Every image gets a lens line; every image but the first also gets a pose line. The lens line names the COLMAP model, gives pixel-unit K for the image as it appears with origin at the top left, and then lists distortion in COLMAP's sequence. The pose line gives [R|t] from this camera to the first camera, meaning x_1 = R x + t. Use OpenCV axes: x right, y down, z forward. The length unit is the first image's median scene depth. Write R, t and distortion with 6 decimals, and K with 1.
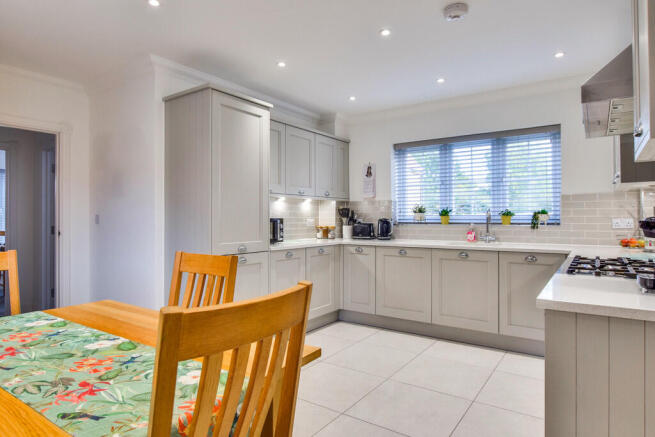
lens RADIAL K [[380.0, 0, 332.9], [0, 380.0, 213.9], [0, 0, 1]] dist [-0.017053, 0.003264]
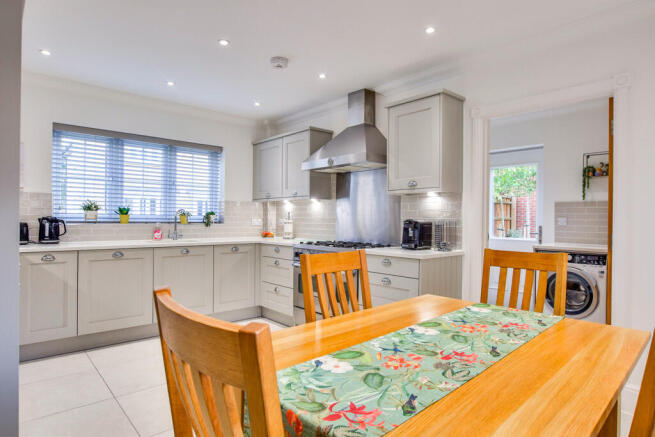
lens RADIAL K [[380.0, 0, 324.9], [0, 380.0, 217.0], [0, 0, 1]] dist [-0.017053, 0.003264]
pose [[0.228632, 0.009494, 0.973467, -0.583624], [-0.022920, 0.999728, -0.004367, 0.004291], [-0.973243, -0.021314, 0.228787, 0.327278]]
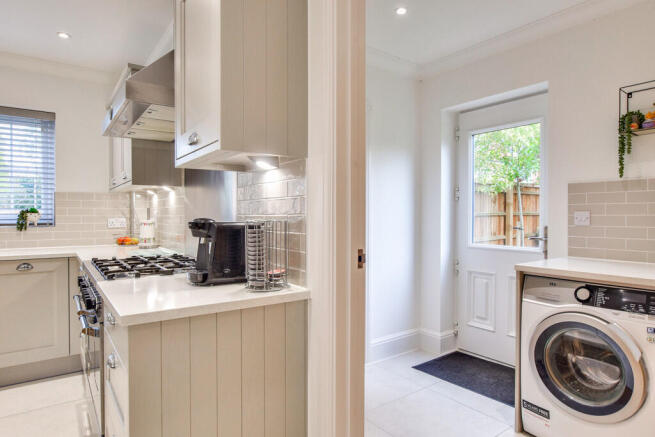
lens RADIAL K [[380.0, 0, 331.1], [0, 380.0, 218.0], [0, 0, 1]] dist [-0.017053, 0.003264]
pose [[0.321842, -0.003558, 0.946787, -0.034482], [-0.013058, 0.999881, 0.008196, -0.004020], [-0.946703, -0.015001, 0.321757, 0.081517]]
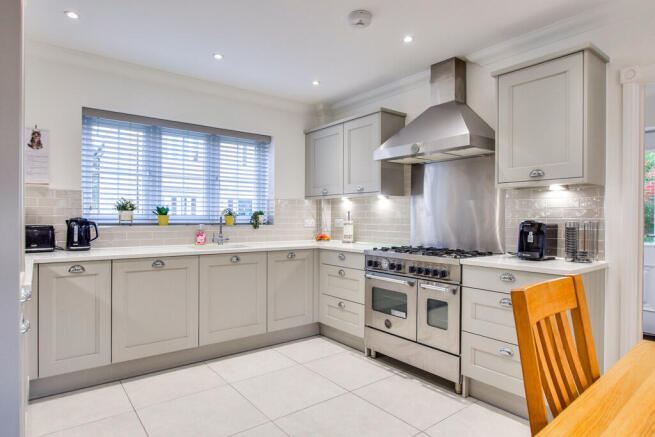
lens RADIAL K [[380.0, 0, 320.5], [0, 380.0, 216.7], [0, 0, 1]] dist [-0.017053, 0.003264]
pose [[0.297364, 0.005724, 0.954747, -0.431746], [-0.019672, 0.999806, 0.000133, 0.002195], [-0.954561, -0.018821, 0.297419, 0.490429]]
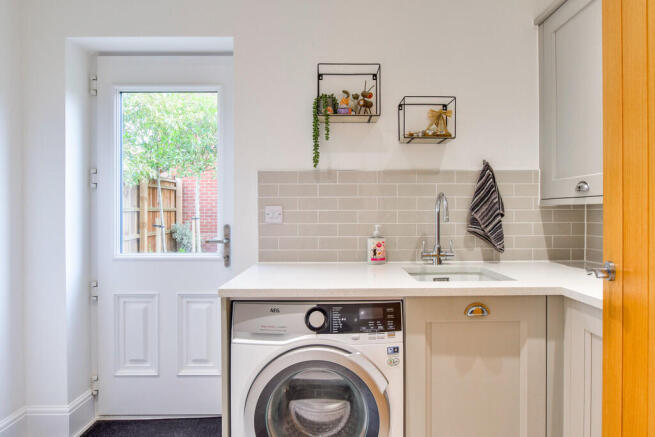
lens RADIAL K [[380.0, 0, 334.4], [0, 380.0, 212.4], [0, 0, 1]] dist [-0.017053, 0.003264]
pose [[-0.575872, 0.000639, 0.817540, 0.222126], [-0.004322, 0.999983, -0.003826, -0.004888], [-0.817528, -0.005737, -0.575860, 0.119507]]
